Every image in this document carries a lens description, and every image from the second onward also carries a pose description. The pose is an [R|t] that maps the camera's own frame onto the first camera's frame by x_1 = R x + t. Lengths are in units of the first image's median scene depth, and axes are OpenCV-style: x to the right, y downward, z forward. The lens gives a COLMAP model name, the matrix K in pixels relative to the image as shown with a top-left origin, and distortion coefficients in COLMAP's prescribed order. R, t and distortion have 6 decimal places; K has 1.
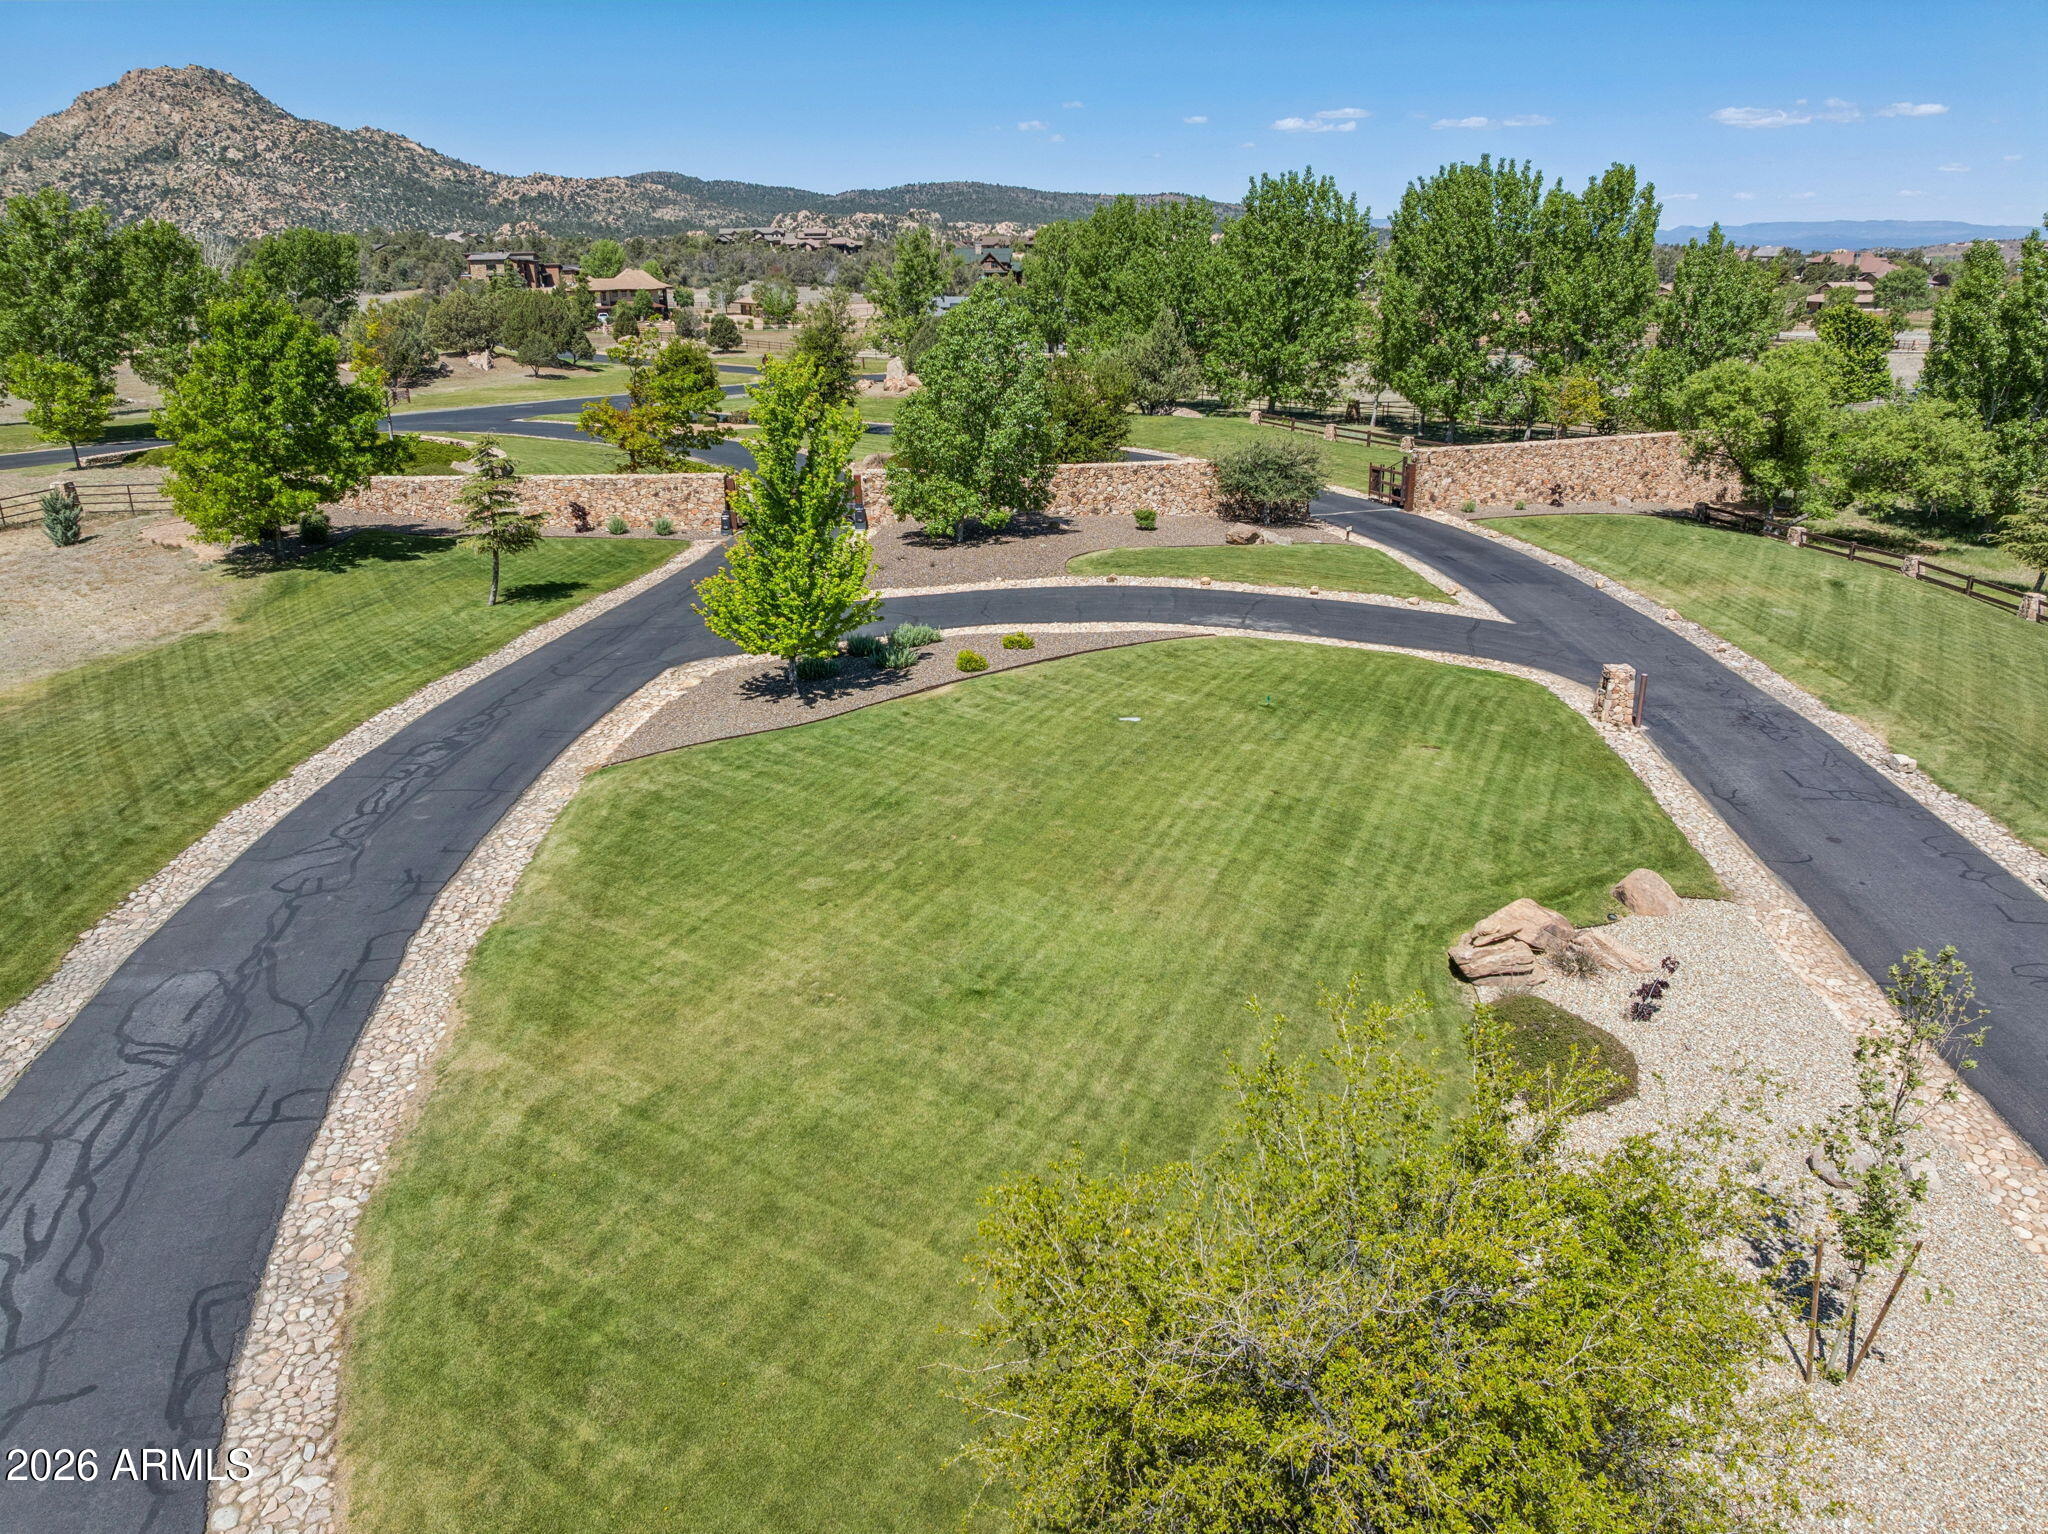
lens RADIAL K [[1401.3, 0, 997.3], [0, 1401.3, 769.3], [0, 0, 1]] dist [0.000384, -0.086675]
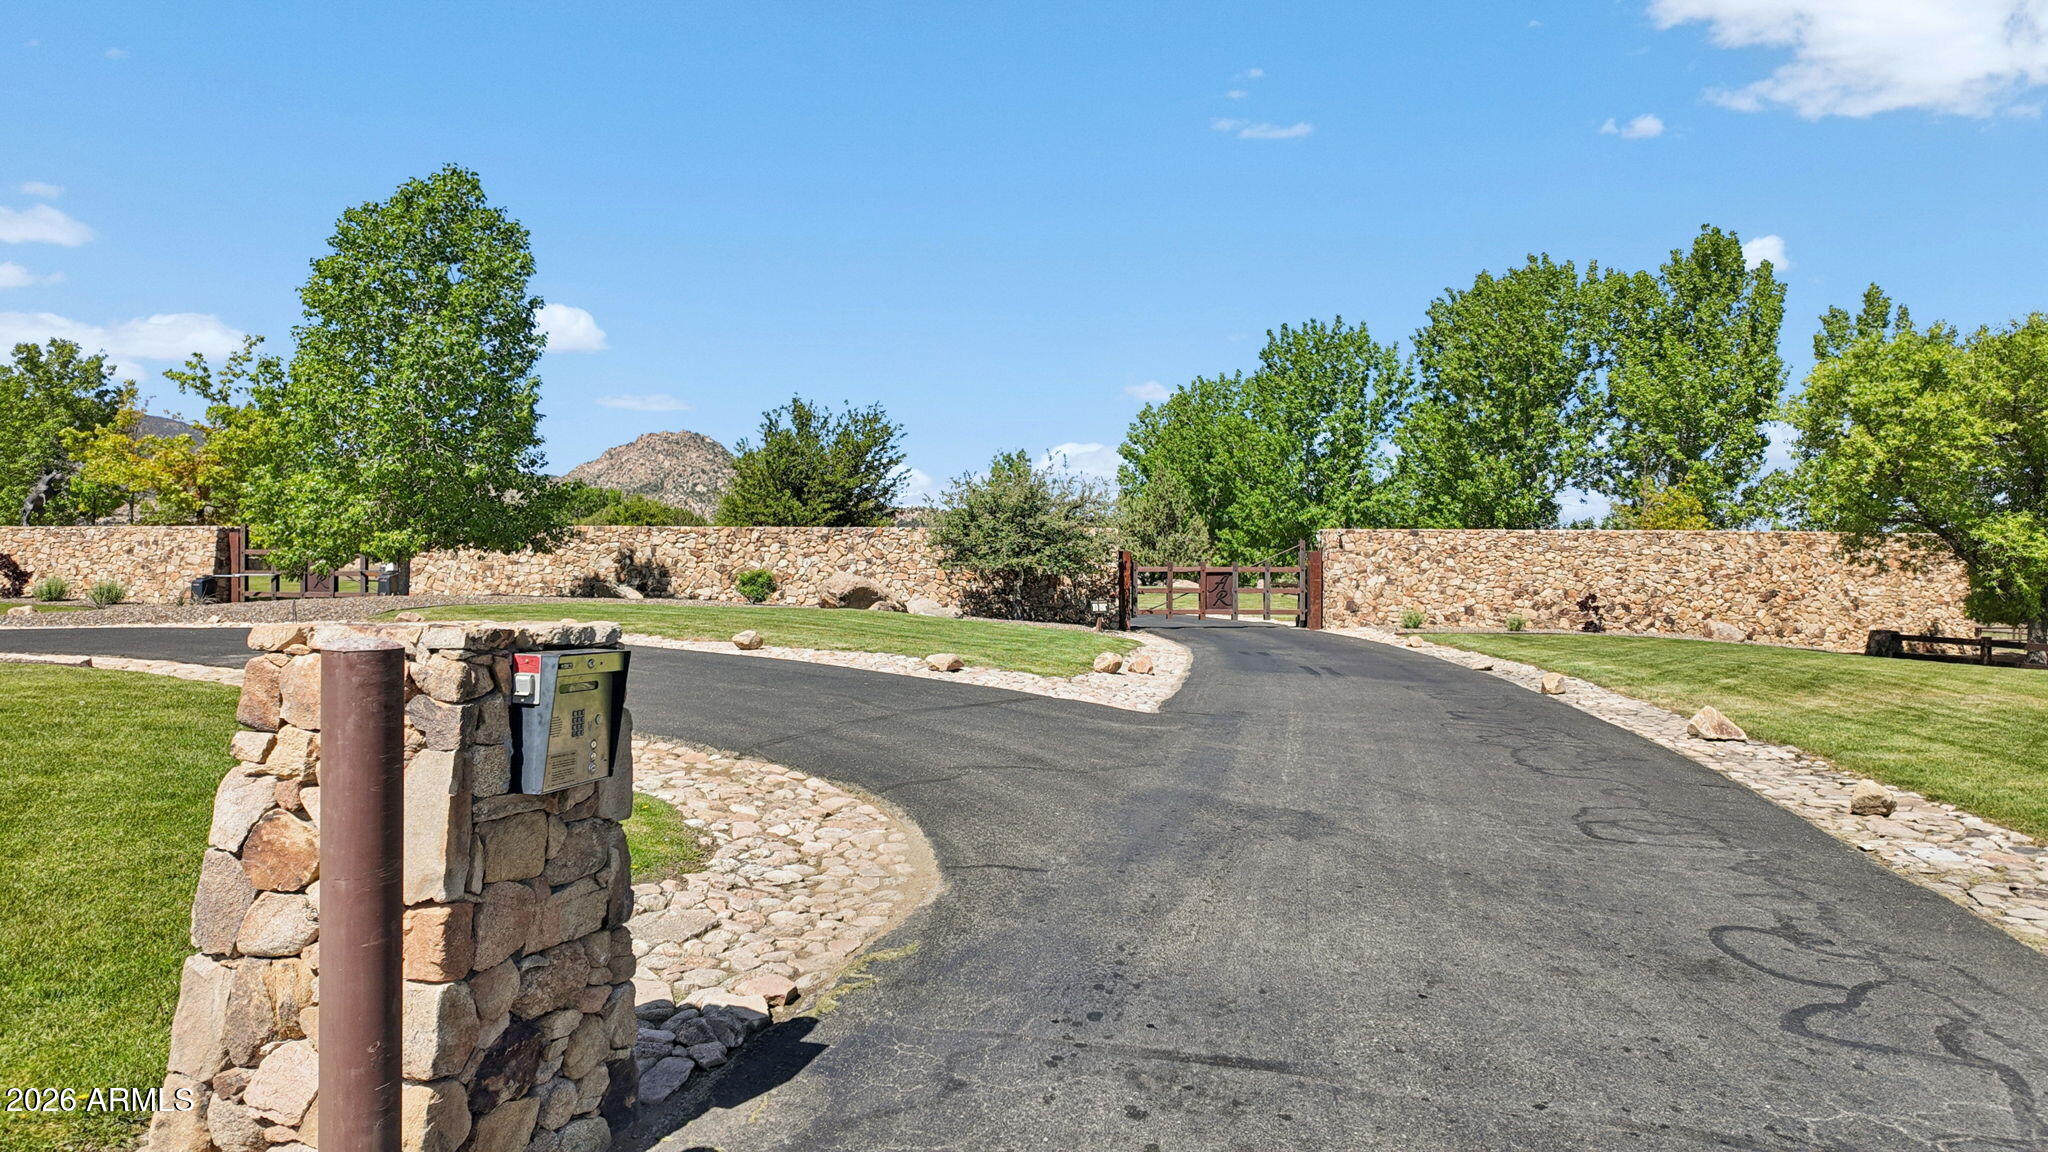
lens RADIAL K [[1191.9, 0, 1016.0], [0, 1191.9, 573.4], [0, 0, 1]] dist [0.172705, -0.276980]
pose [[0.981188, 0.021370, -0.191870, 0.197165], [-0.084576, 0.940988, -0.327702, -0.020536], [0.173545, 0.337765, 0.925093, 0.365125]]
